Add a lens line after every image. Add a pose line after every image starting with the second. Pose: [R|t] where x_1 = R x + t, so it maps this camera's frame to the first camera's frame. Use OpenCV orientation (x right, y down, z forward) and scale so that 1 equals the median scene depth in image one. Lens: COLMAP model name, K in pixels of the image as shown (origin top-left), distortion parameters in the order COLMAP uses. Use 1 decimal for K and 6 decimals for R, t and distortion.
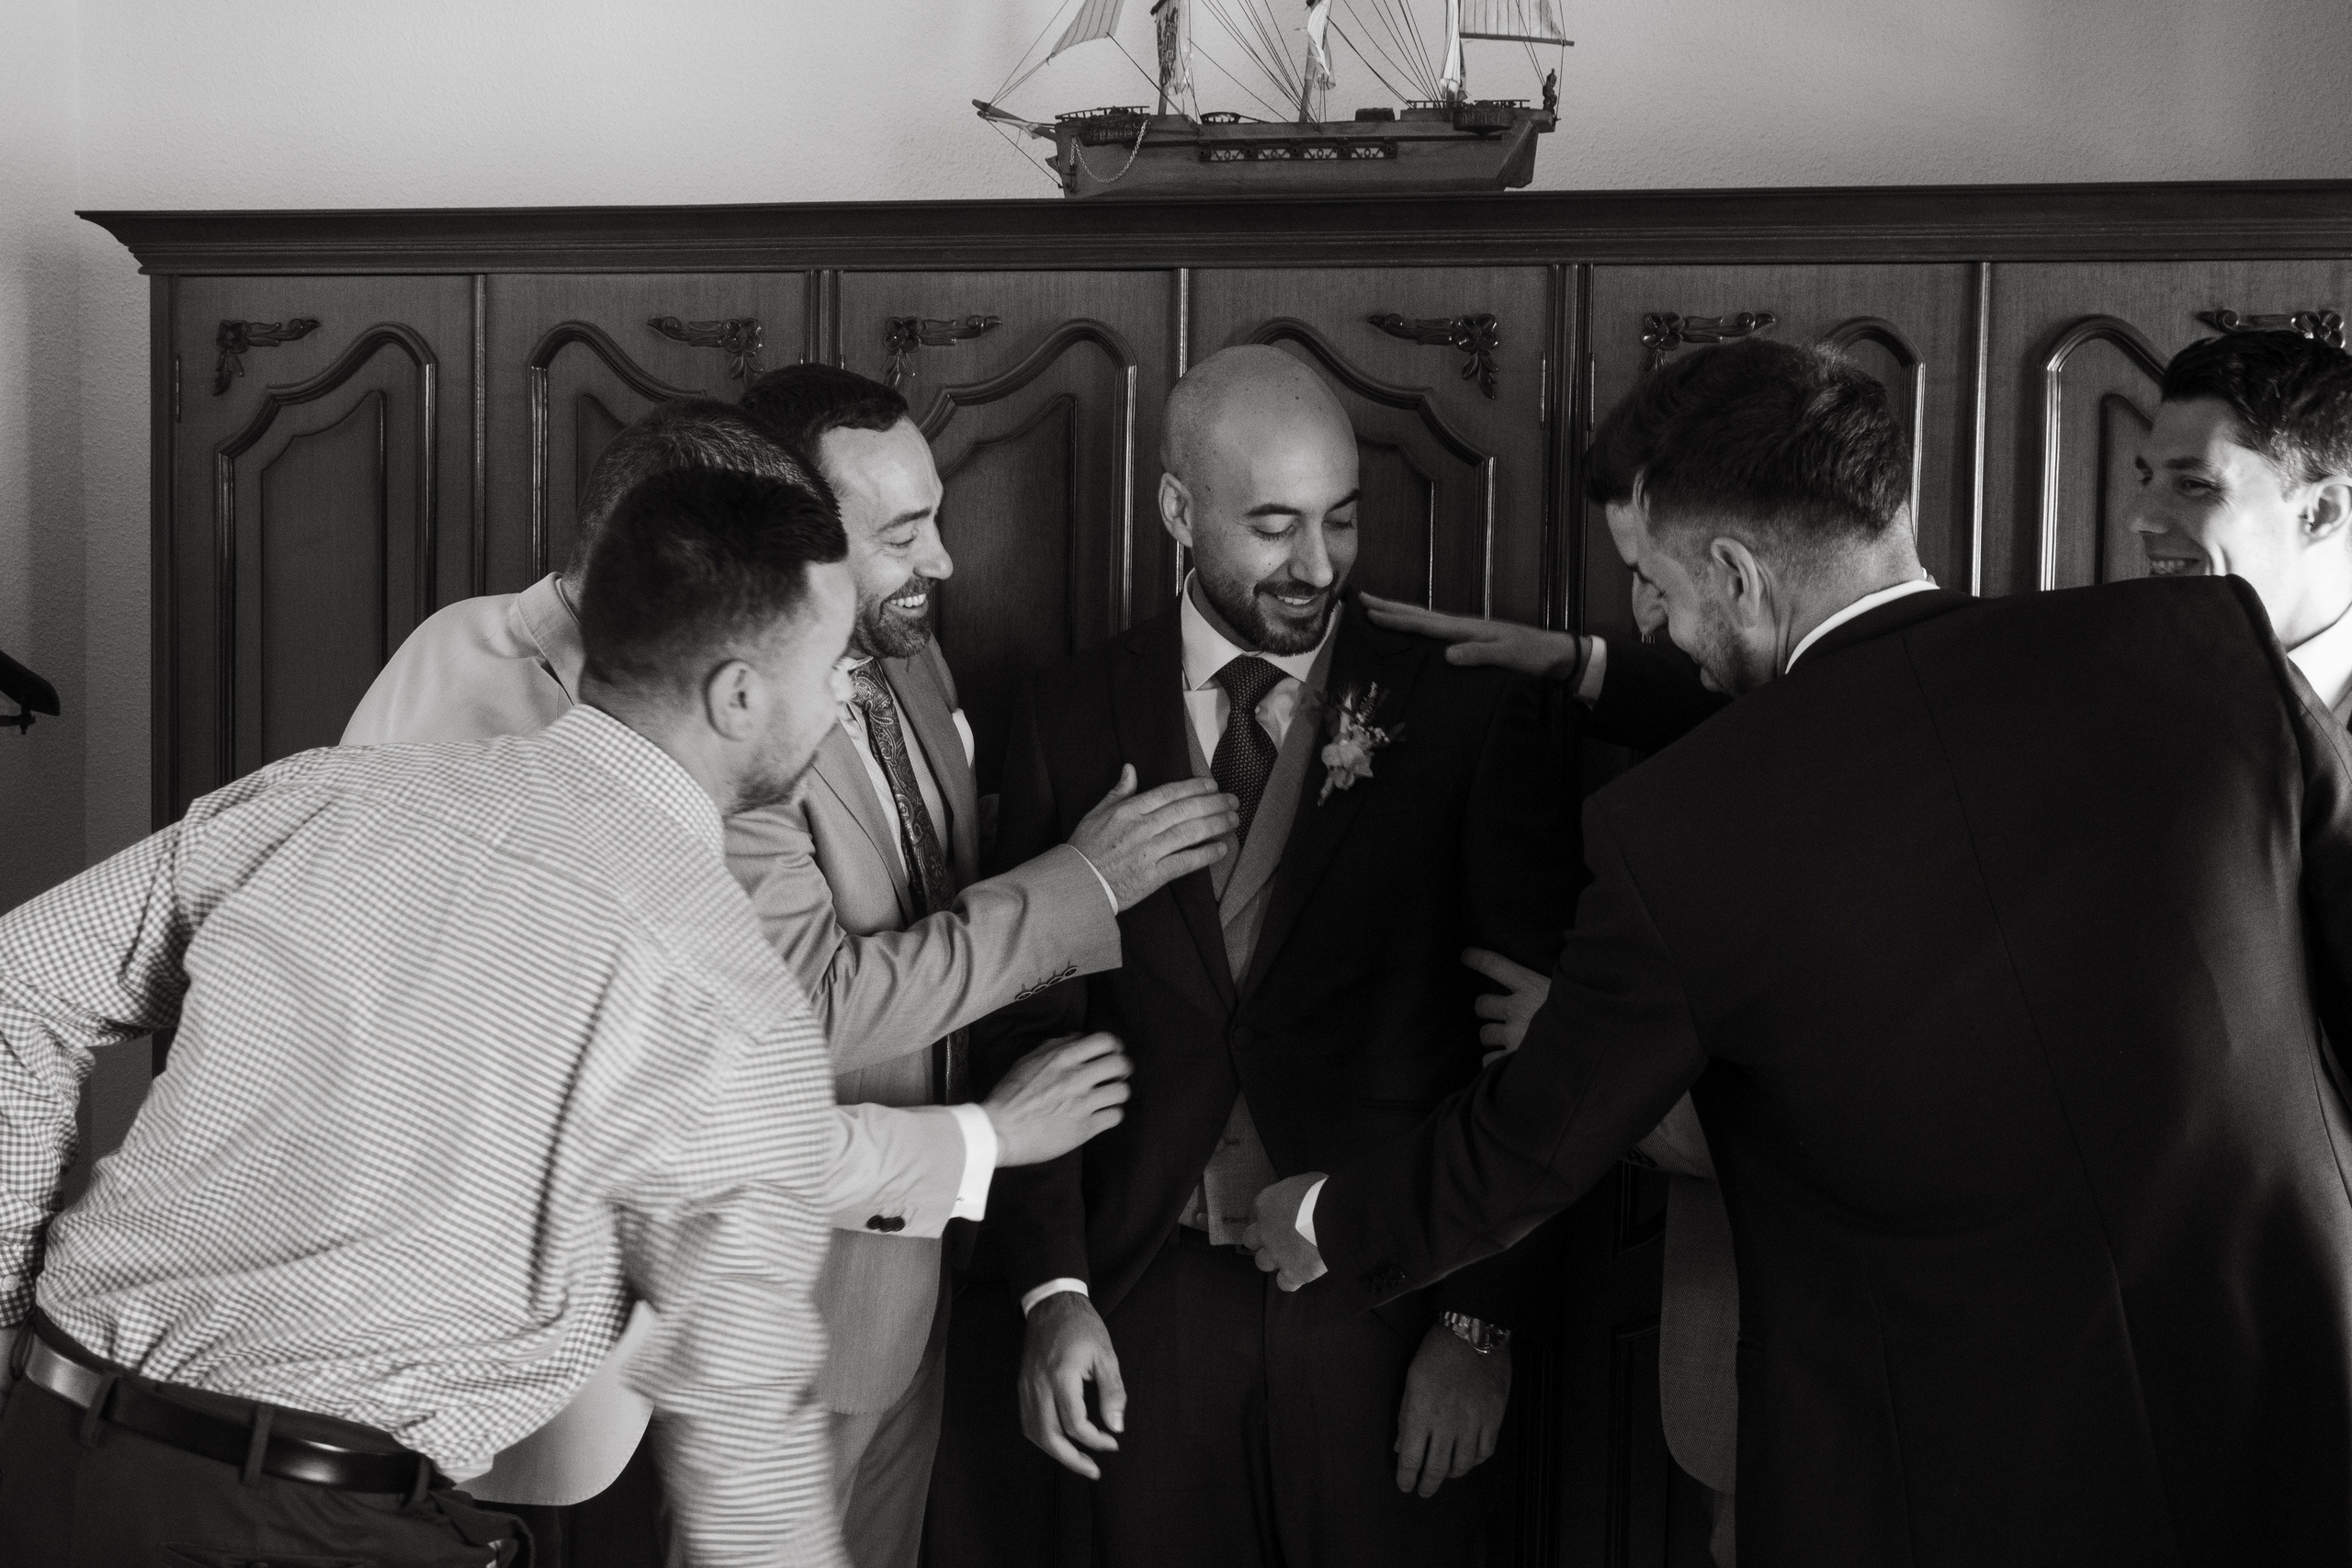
lens RADIAL K [[3042.4, 0, 1173.9], [0, 3042.4, 785.8], [0, 0, 1]] dist [0.028612, 0.000000]
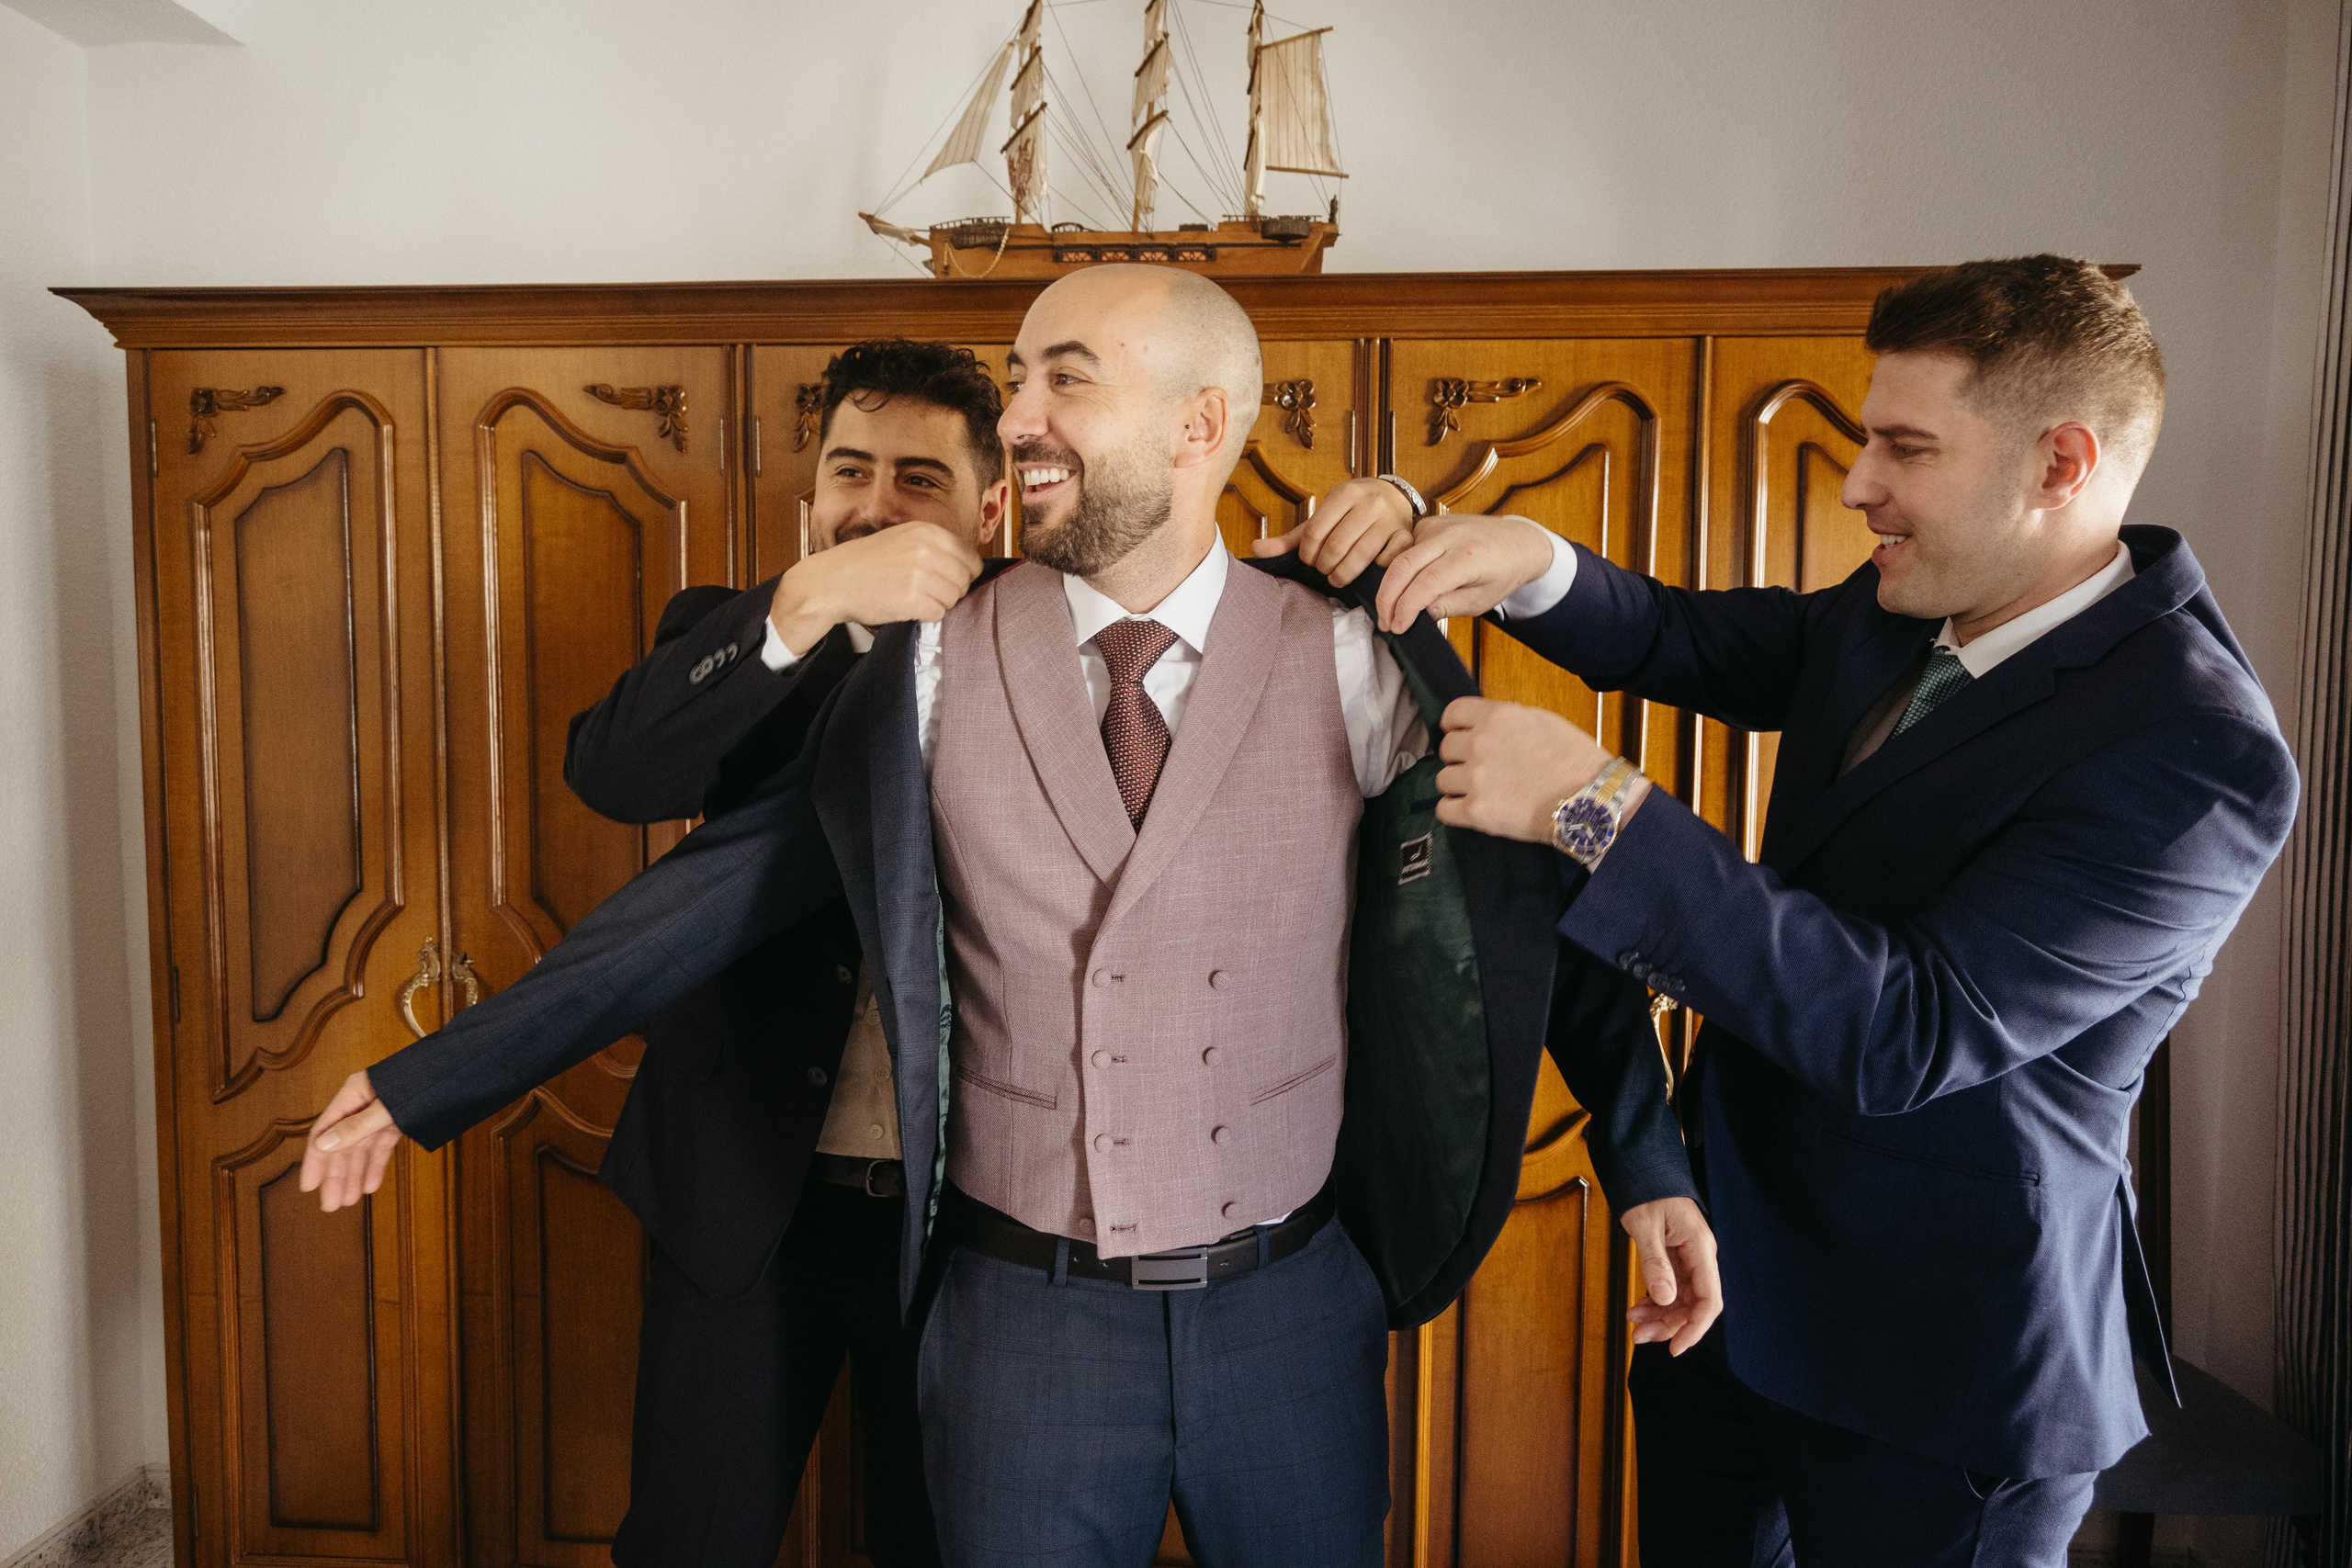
lens RADIAL K [[1560.3, 0, 1166.3], [0, 1560.3, 784.7], [0, 0, 1]] dist [0.011244, -0.002655]
pose [[0.980216, -0.026508, 0.196146, -0.075749], [0.024707, 0.999627, 0.011623, 0.000168], [-0.196381, -0.006547, 0.980506, 0.367145]]
